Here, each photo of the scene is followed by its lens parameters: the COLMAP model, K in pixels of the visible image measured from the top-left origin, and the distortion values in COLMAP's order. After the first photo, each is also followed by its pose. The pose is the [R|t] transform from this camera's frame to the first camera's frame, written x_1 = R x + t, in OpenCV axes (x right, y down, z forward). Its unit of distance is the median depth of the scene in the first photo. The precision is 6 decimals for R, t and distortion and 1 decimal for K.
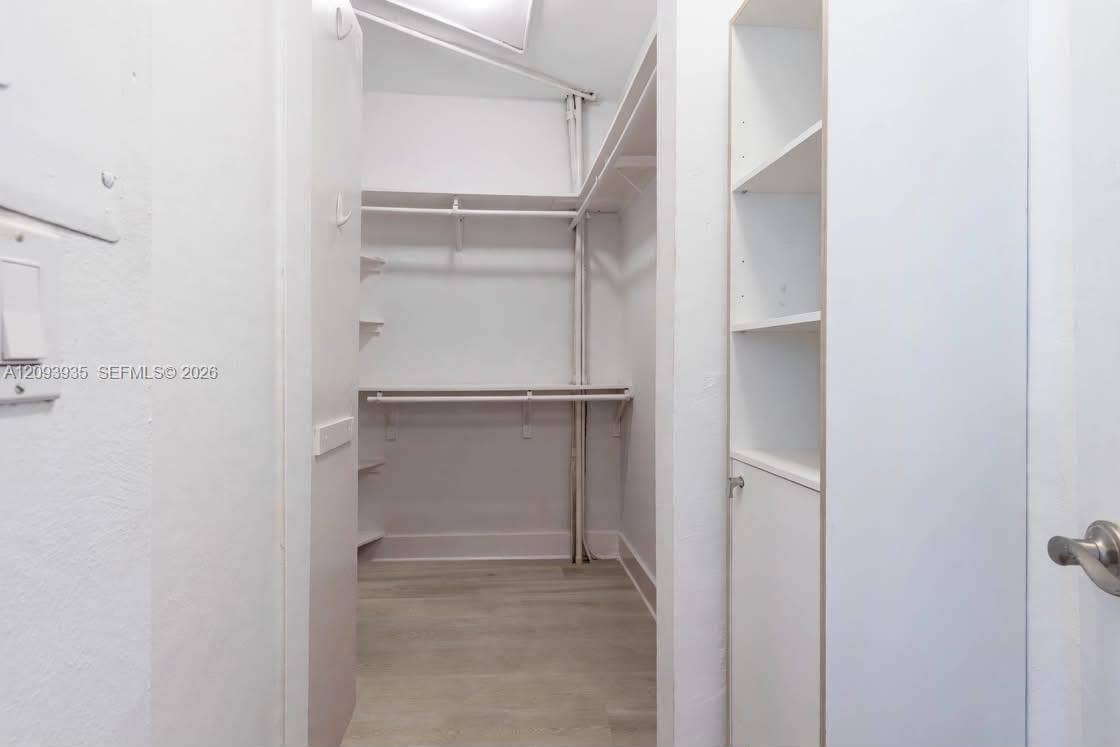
lens RADIAL K [[537.2, 0, 558.6], [0, 537.2, 370.7], [0, 0, 1]] dist [0.000823, 0.000098]
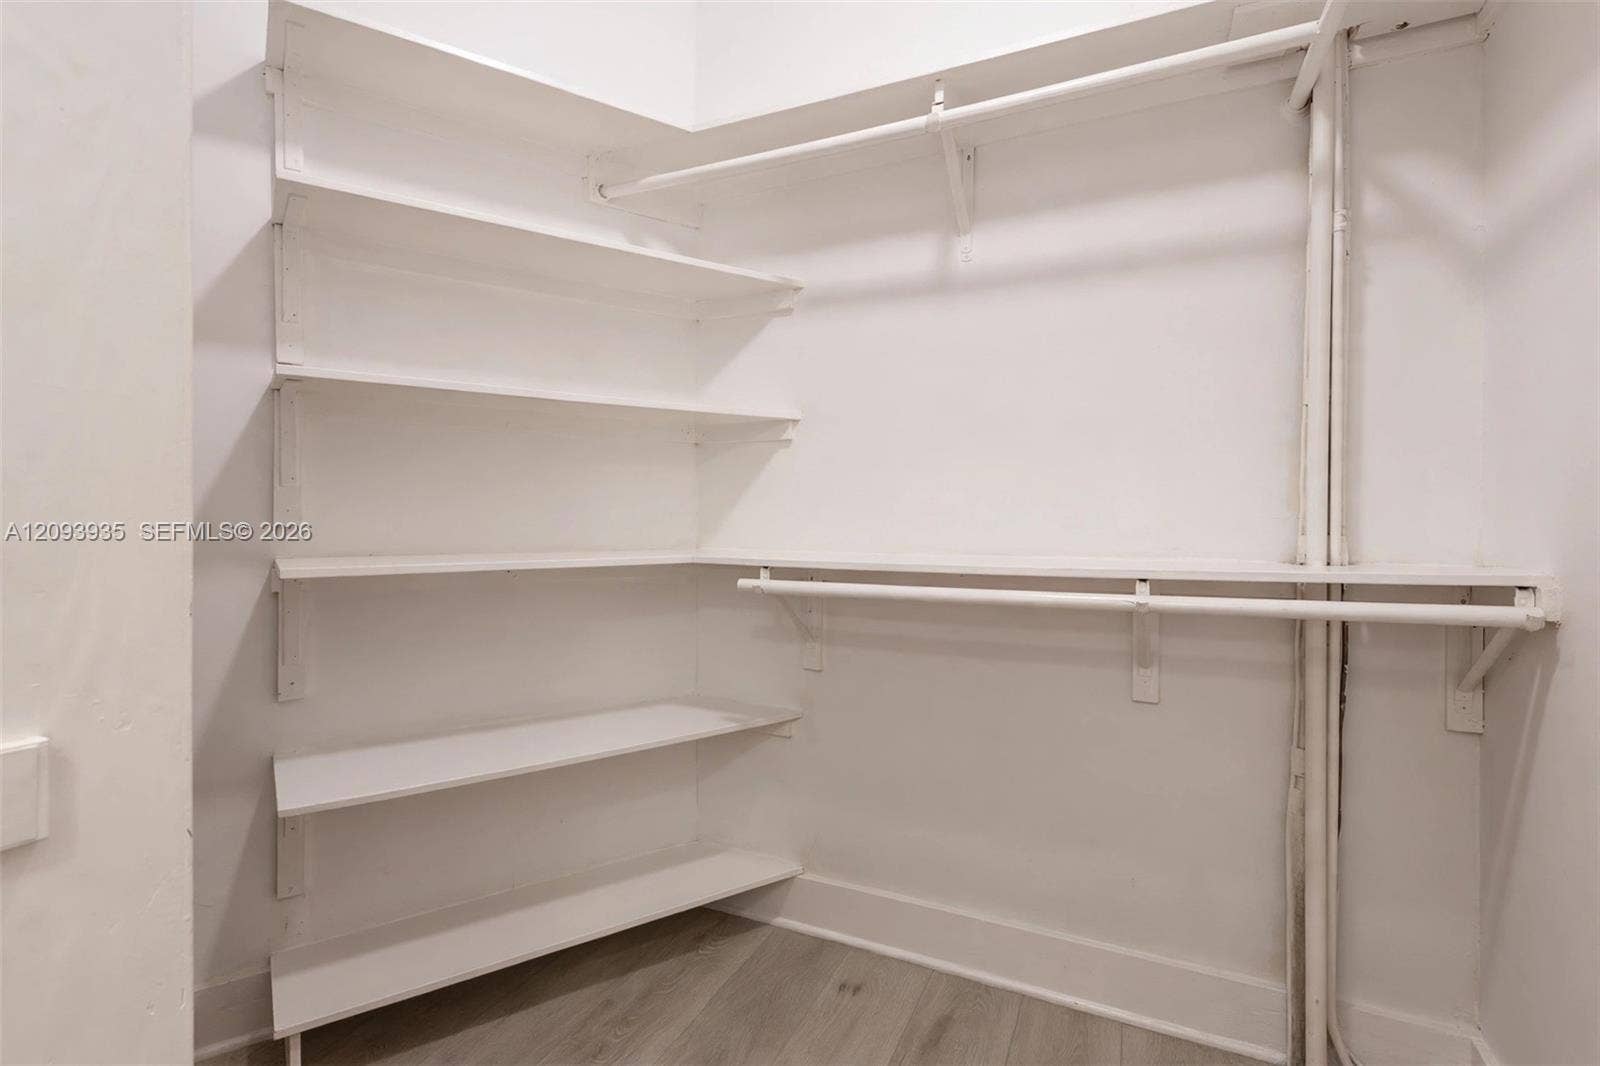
lens RADIAL K [[706.2, 0, 799.7], [0, 706.2, 520.7], [0, 0, 1]] dist [0.001086, 0.000068]
pose [[0.825350, 0.006572, -0.564583, 0.019560], [-0.004775, 0.999978, 0.004659, -0.002742], [0.564602, -0.001149, 0.825363, 0.461046]]
